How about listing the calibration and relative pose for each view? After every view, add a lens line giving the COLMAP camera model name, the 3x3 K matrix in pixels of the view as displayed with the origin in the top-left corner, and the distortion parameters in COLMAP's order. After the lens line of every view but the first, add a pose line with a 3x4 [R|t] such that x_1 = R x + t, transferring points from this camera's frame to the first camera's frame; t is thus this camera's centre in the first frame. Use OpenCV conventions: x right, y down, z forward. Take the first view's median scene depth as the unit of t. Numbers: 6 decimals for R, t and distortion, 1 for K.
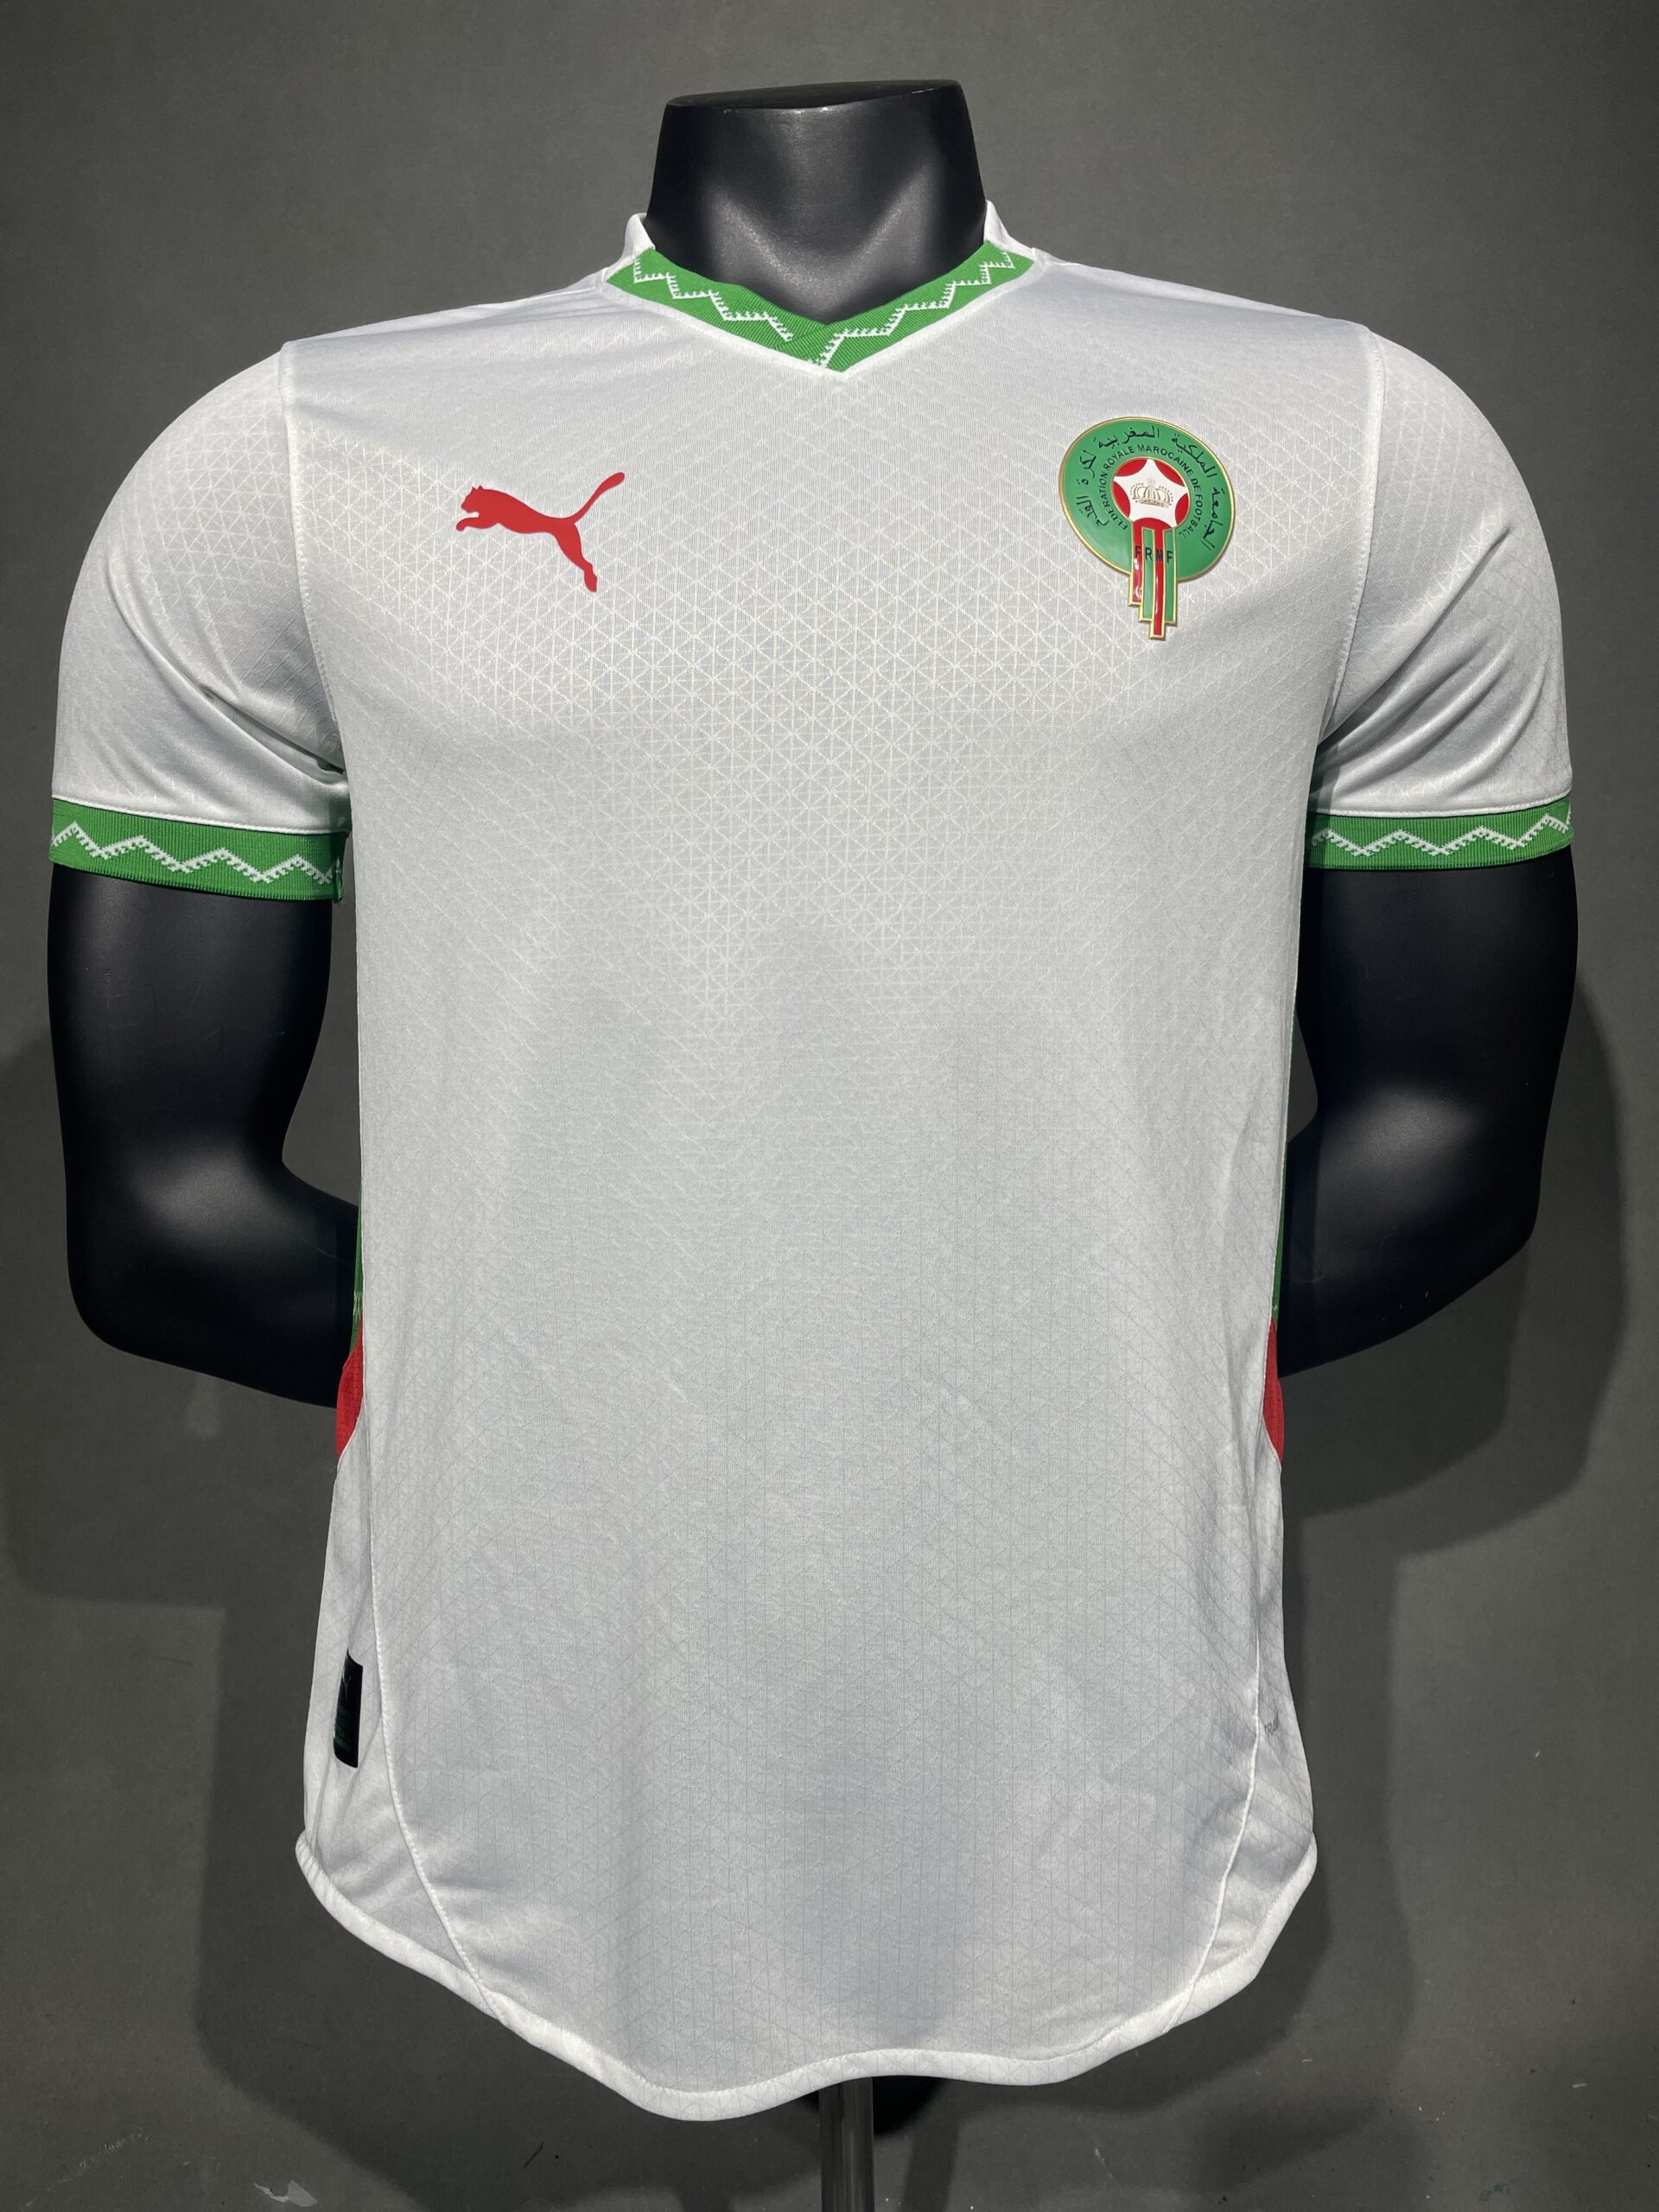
lens RADIAL K [[1671.8, 0, 828.4], [0, 1671.8, 1092.1], [0, 0, 1]] dist [0.094442, -0.128280]
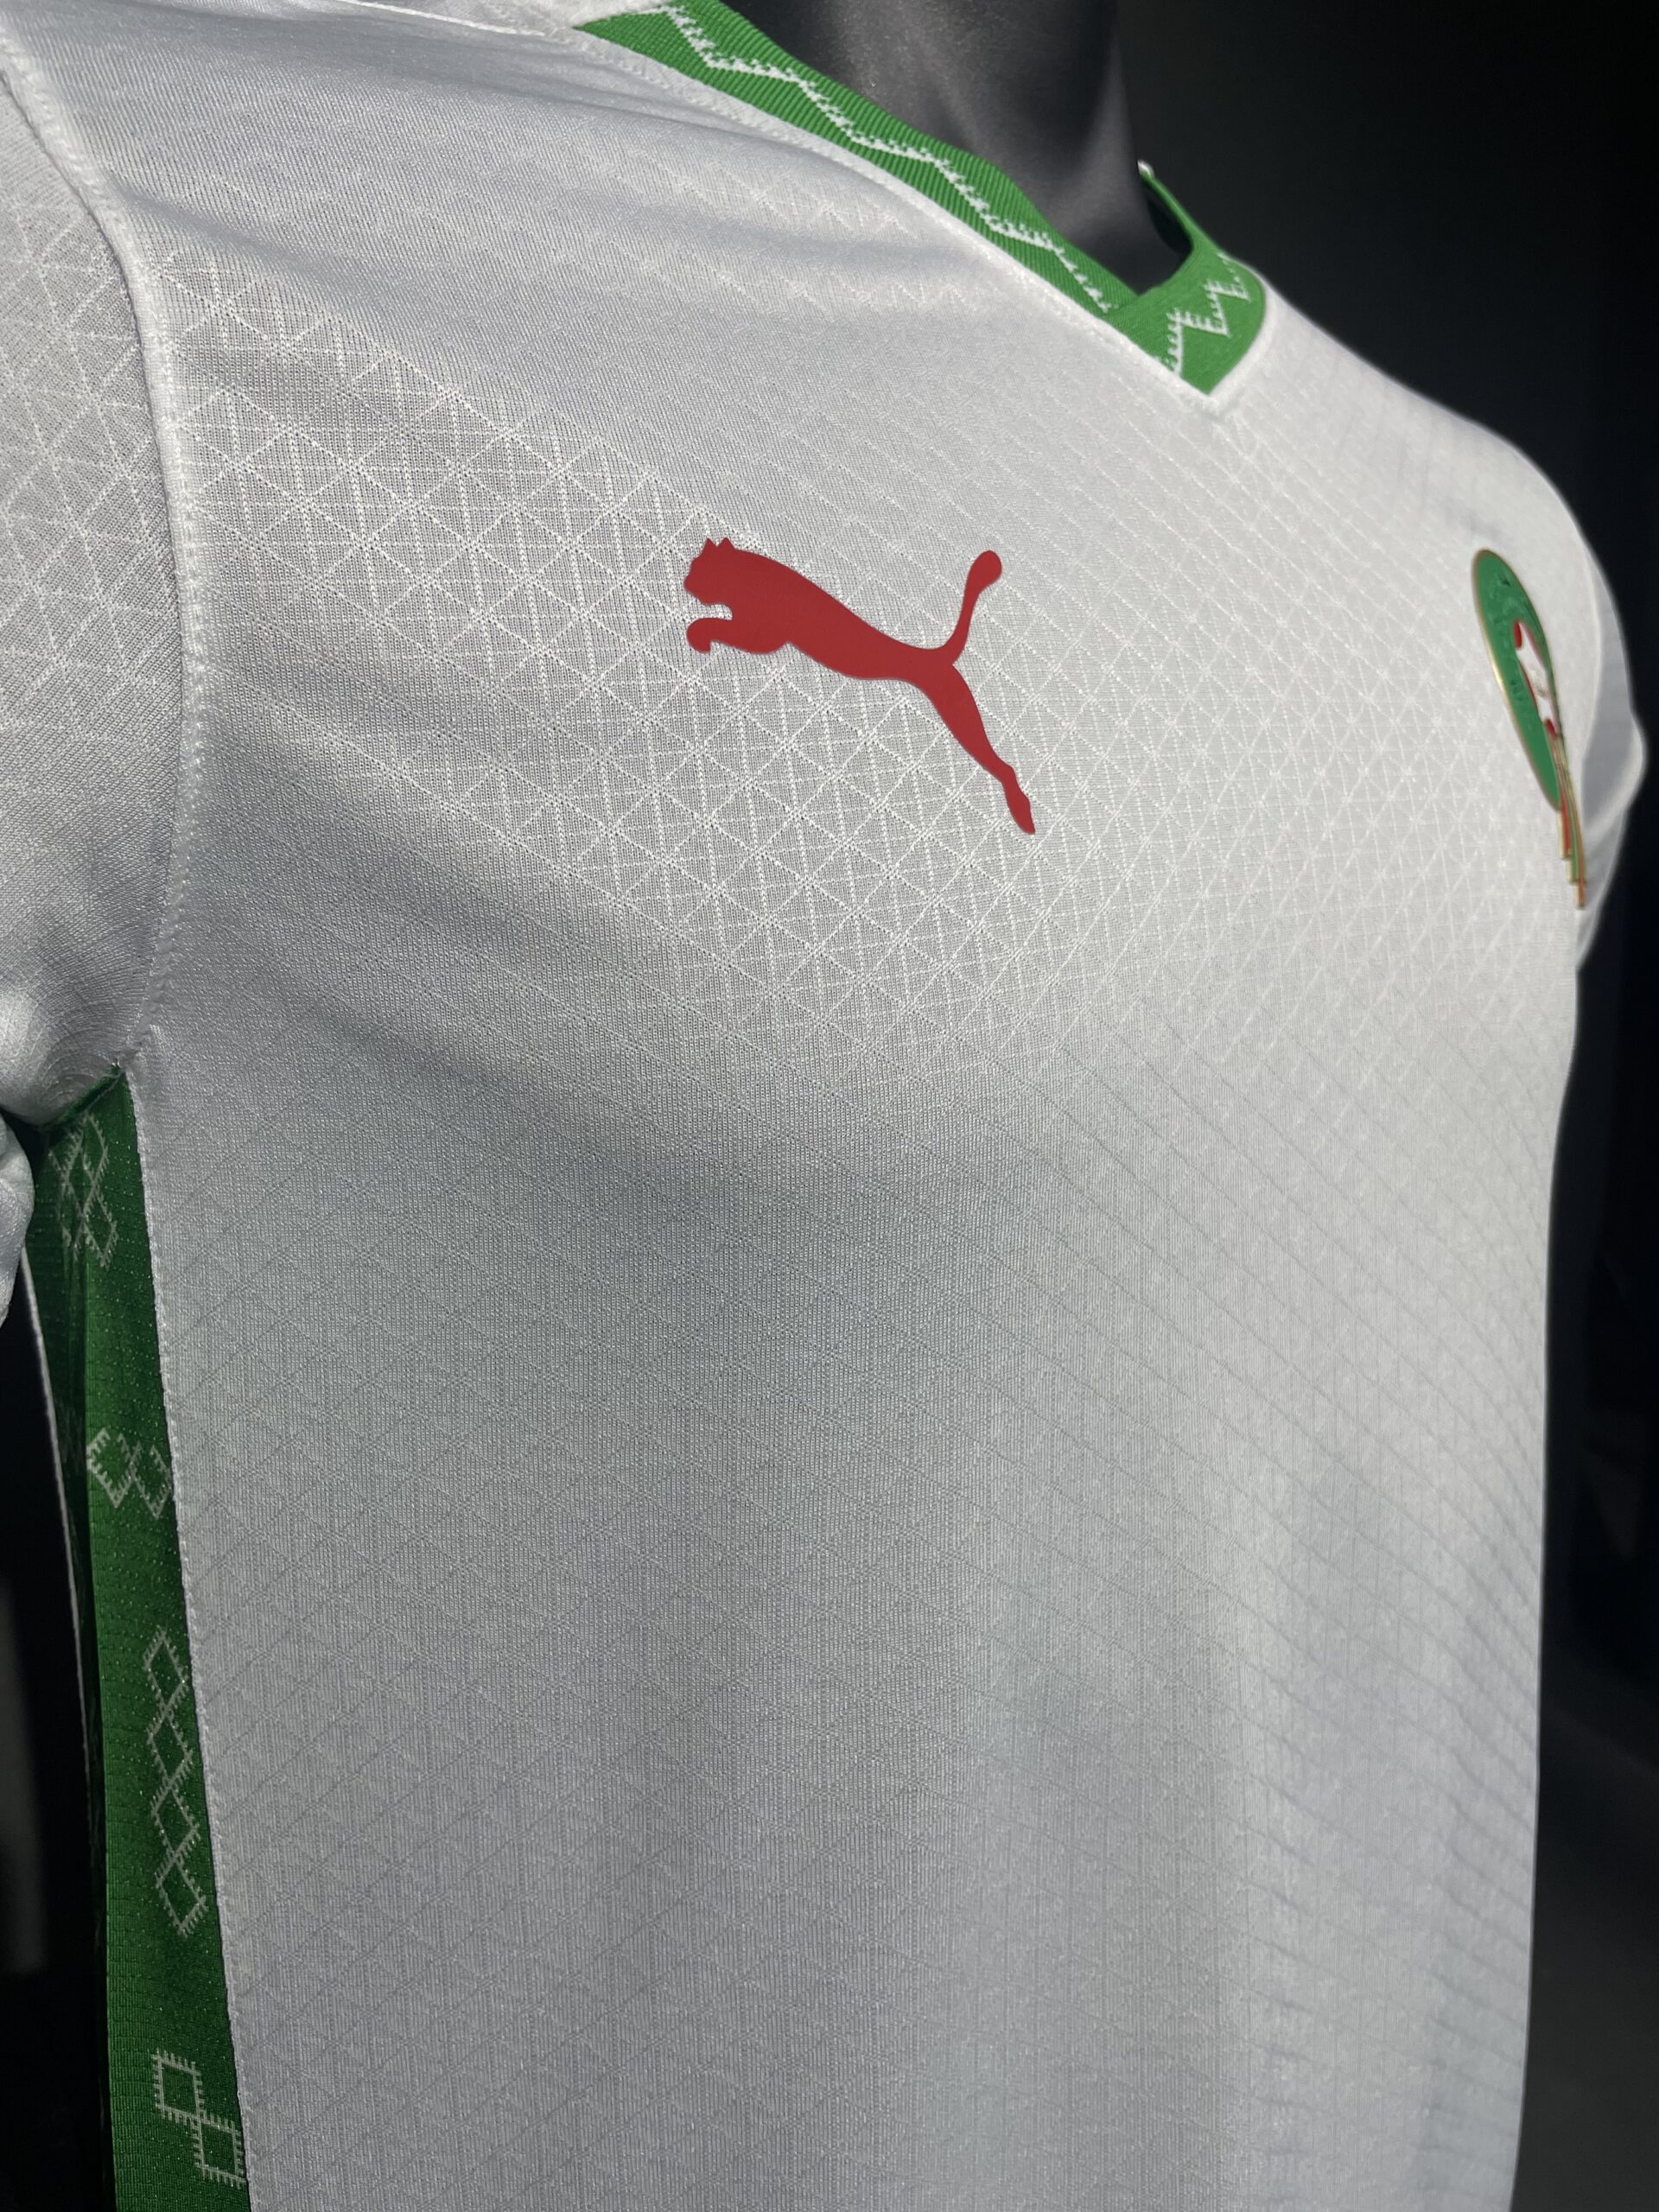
lens RADIAL K [[1638.8, 0, 828.4], [0, 1638.8, 1187.7], [0, 0, 1]] dist [0.041466, -0.104390]
pose [[0.746256, -0.136395, 0.651535, -0.448282], [0.044961, 0.986875, 0.155099, -0.253751], [-0.664139, -0.086450, 0.742594, 0.648336]]
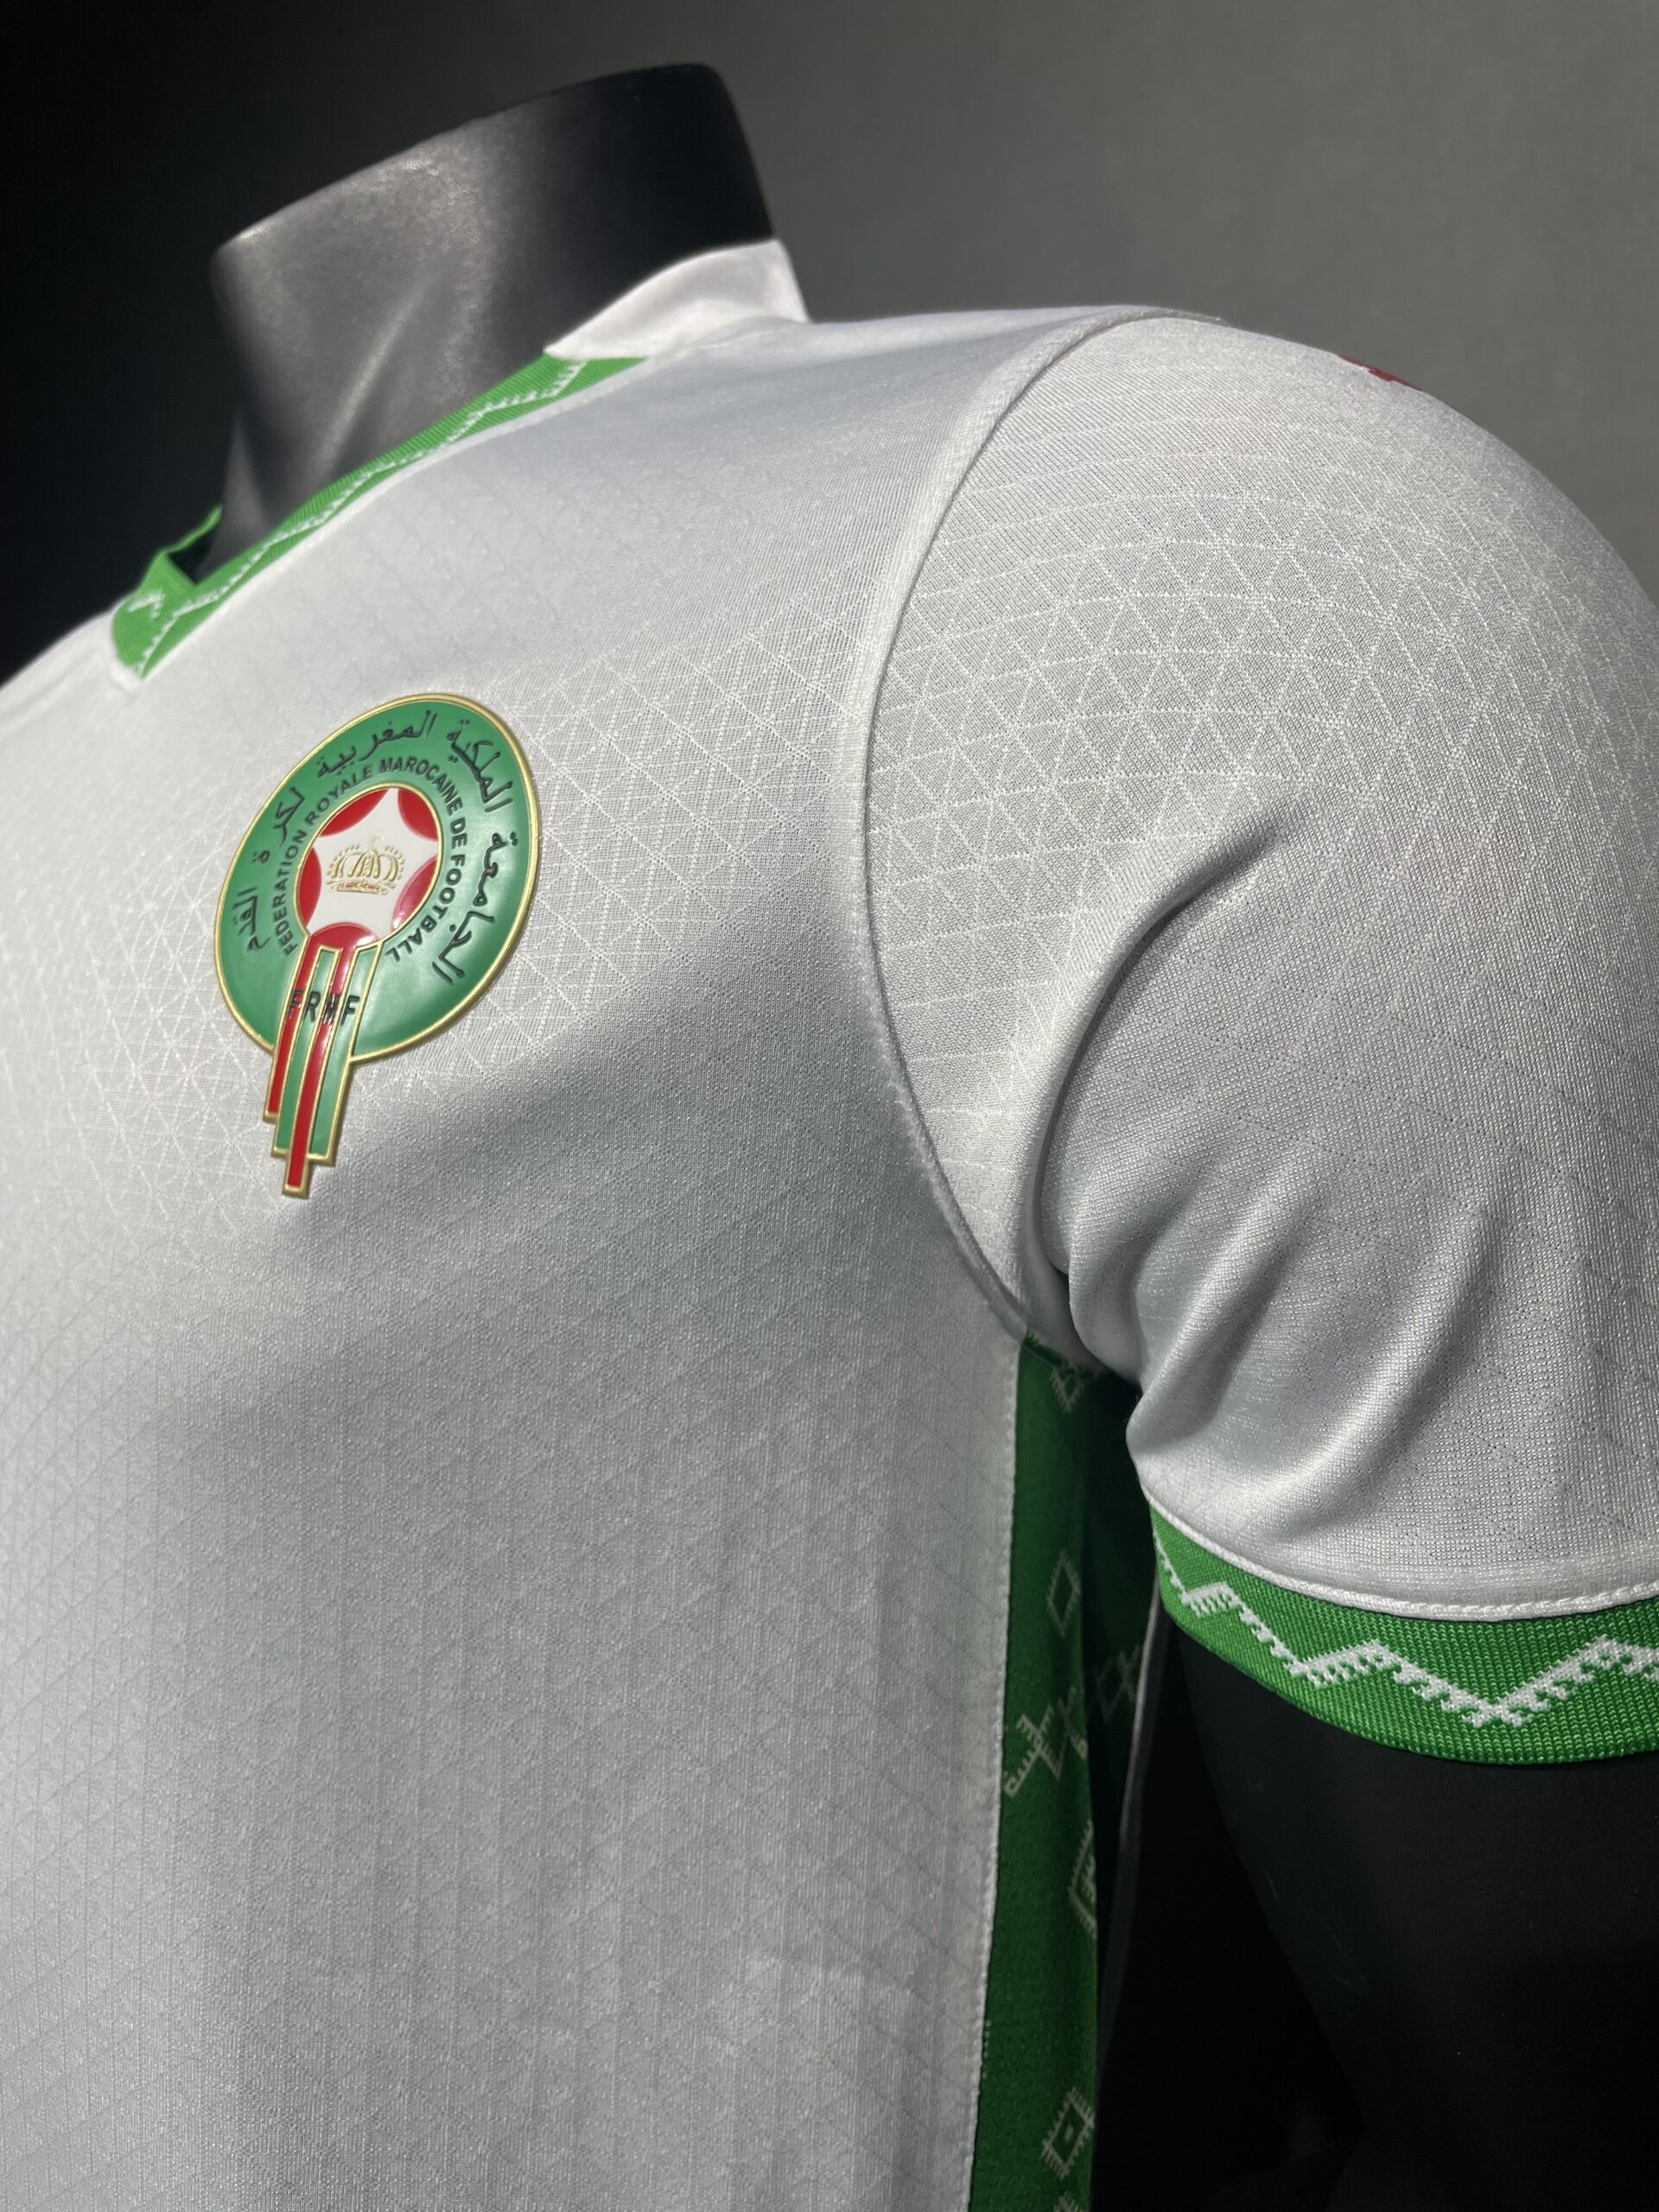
lens RADIAL K [[1671.8, 0, 828.4], [0, 1671.8, 1092.1], [0, 0, 1]] dist [0.094442, -0.128280]
pose [[0.750966, 0.019986, -0.660038, 0.561393], [-0.043027, 0.998899, -0.018708, -0.273640], [0.658938, 0.042449, 0.750999, 0.700845]]
